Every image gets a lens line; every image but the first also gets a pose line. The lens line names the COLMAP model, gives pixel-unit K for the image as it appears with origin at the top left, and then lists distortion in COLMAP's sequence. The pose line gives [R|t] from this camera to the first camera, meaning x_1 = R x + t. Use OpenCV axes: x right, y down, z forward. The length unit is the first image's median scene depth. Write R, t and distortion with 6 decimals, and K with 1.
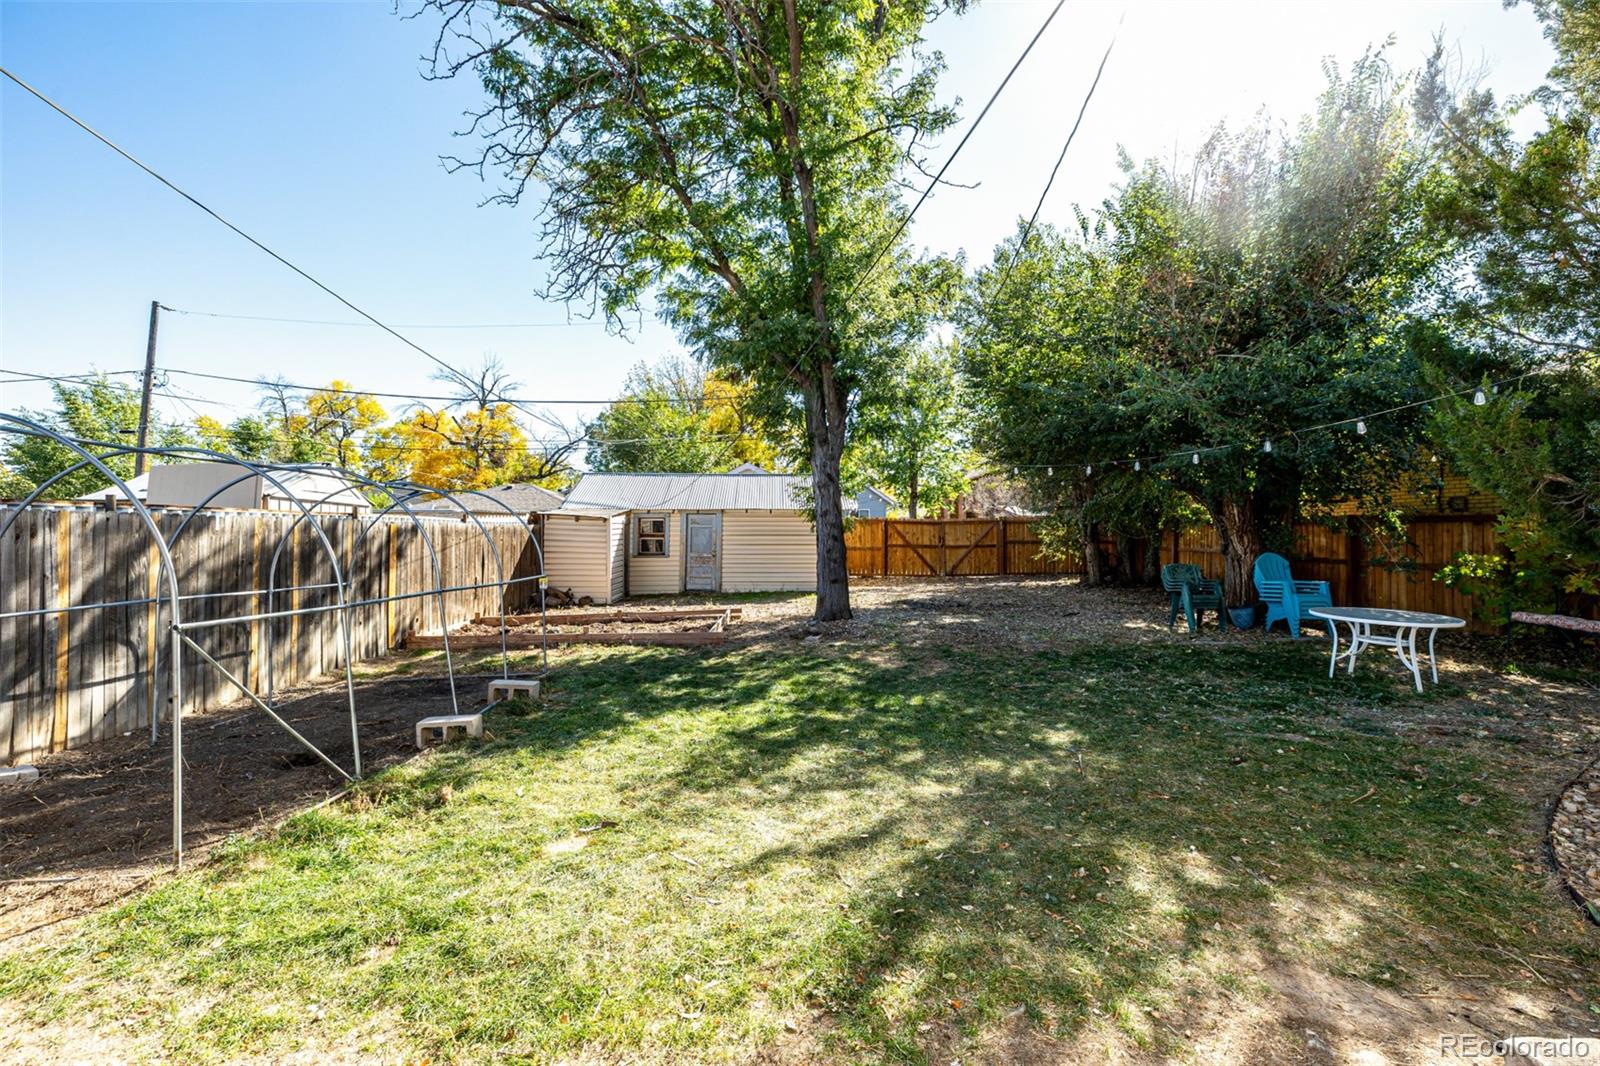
lens RADIAL K [[682.0, 0, 799.2], [0, 682.0, 532.8], [0, 0, 1]] dist [0.001955, 0.000123]
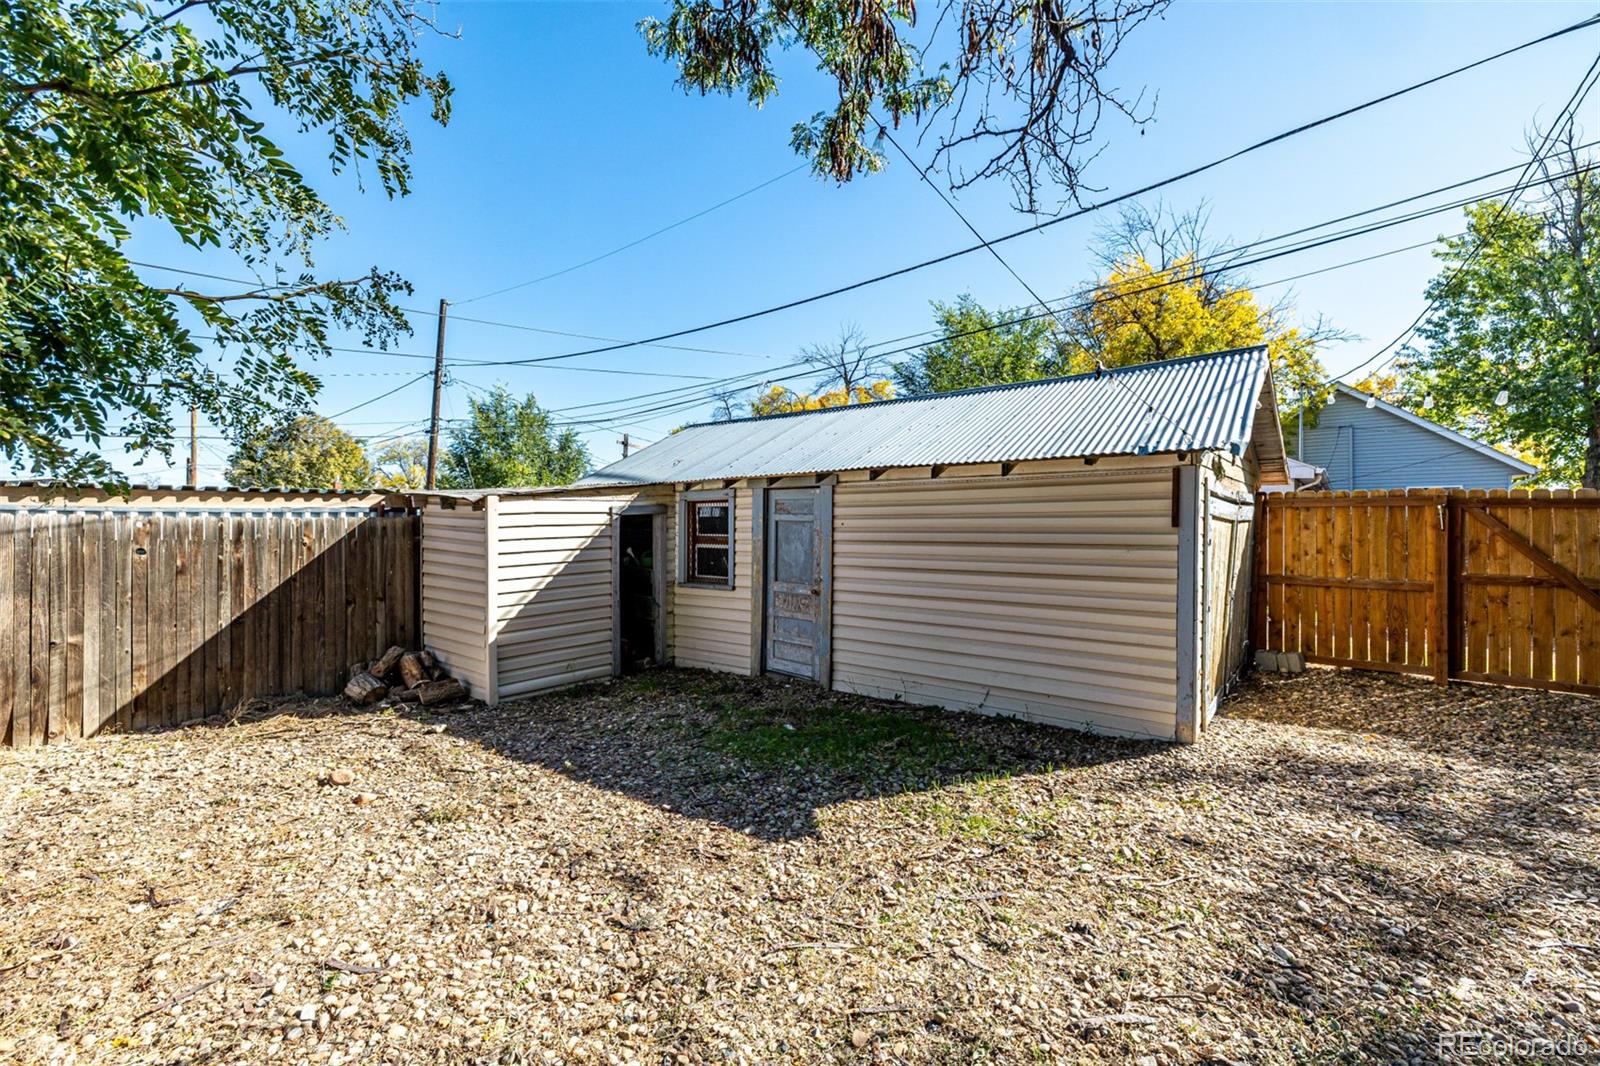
lens RADIAL K [[682.0, 0, 795.4], [0, 682.0, 523.6], [0, 0, 1]] dist [0.001955, 0.000123]
pose [[0.764380, -0.001818, -0.644763, 0.098475], [-0.003392, 0.999971, -0.006840, -0.003048], [0.644757, 0.007415, 0.764352, 0.570059]]
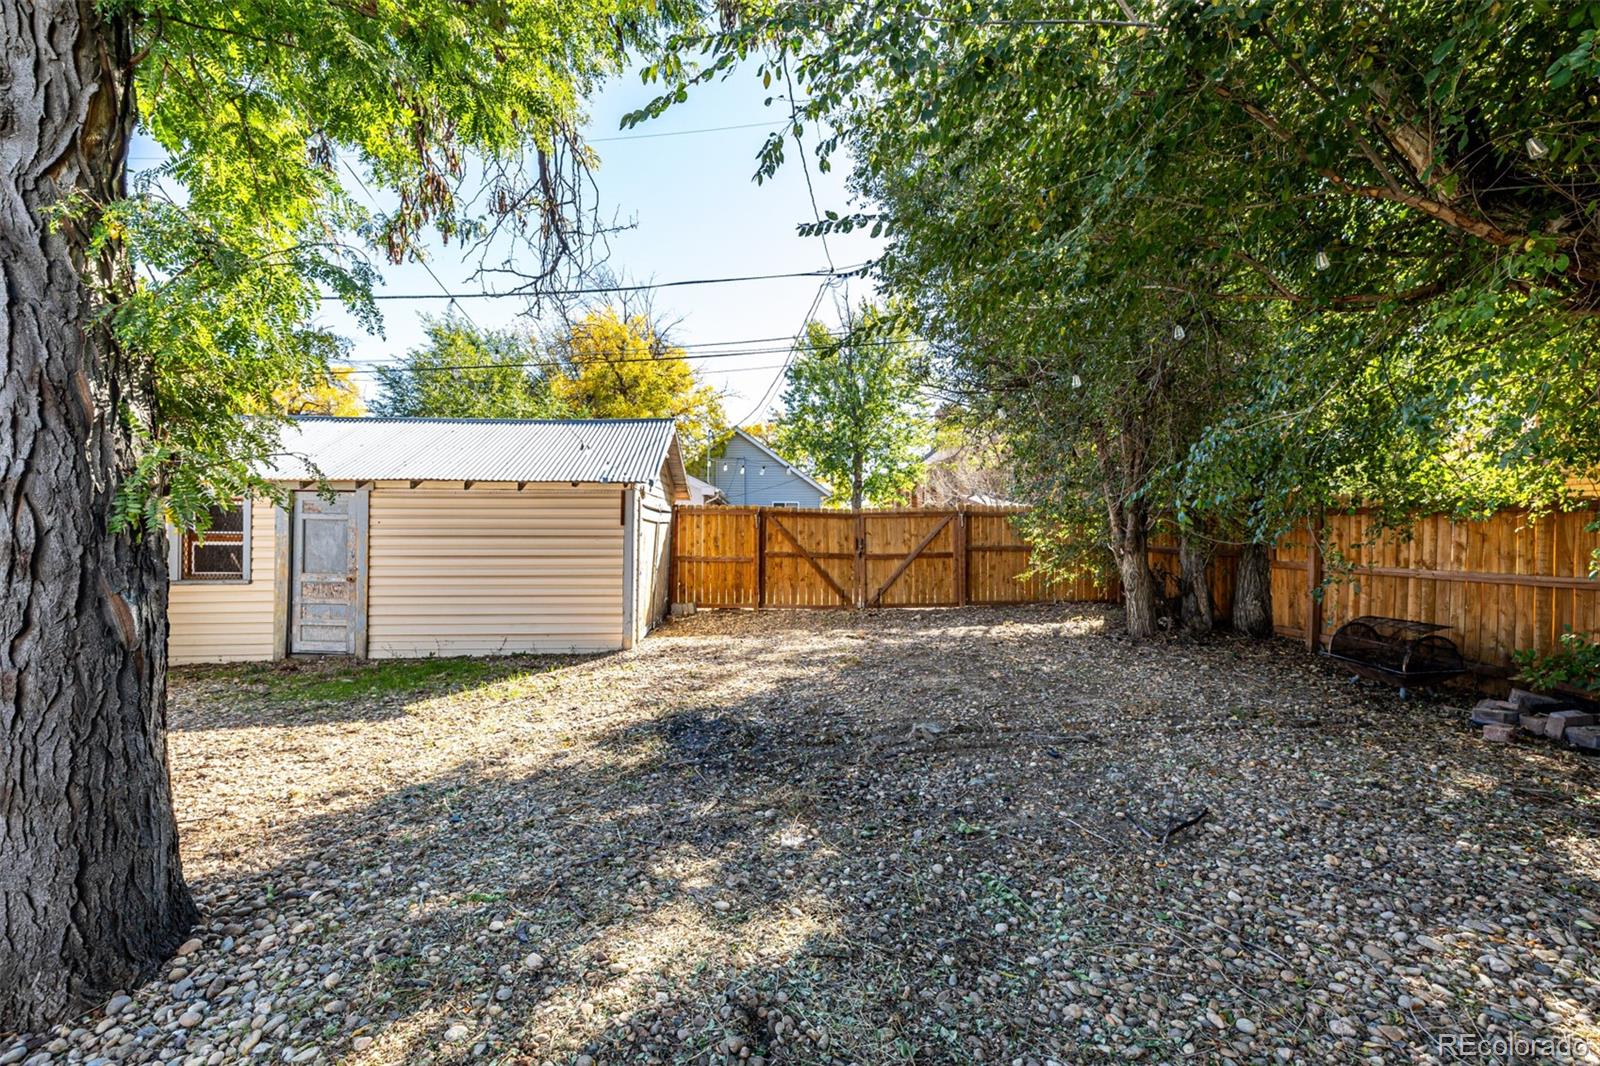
lens RADIAL K [[682.0, 0, 802.9], [0, 682.0, 529.8], [0, 0, 1]] dist [0.001955, 0.000123]
pose [[0.998993, 0.001853, 0.044833, 0.135533], [-0.001640, 0.999987, -0.004799, 0.000594], [-0.044841, 0.004721, 0.998983, 0.425853]]
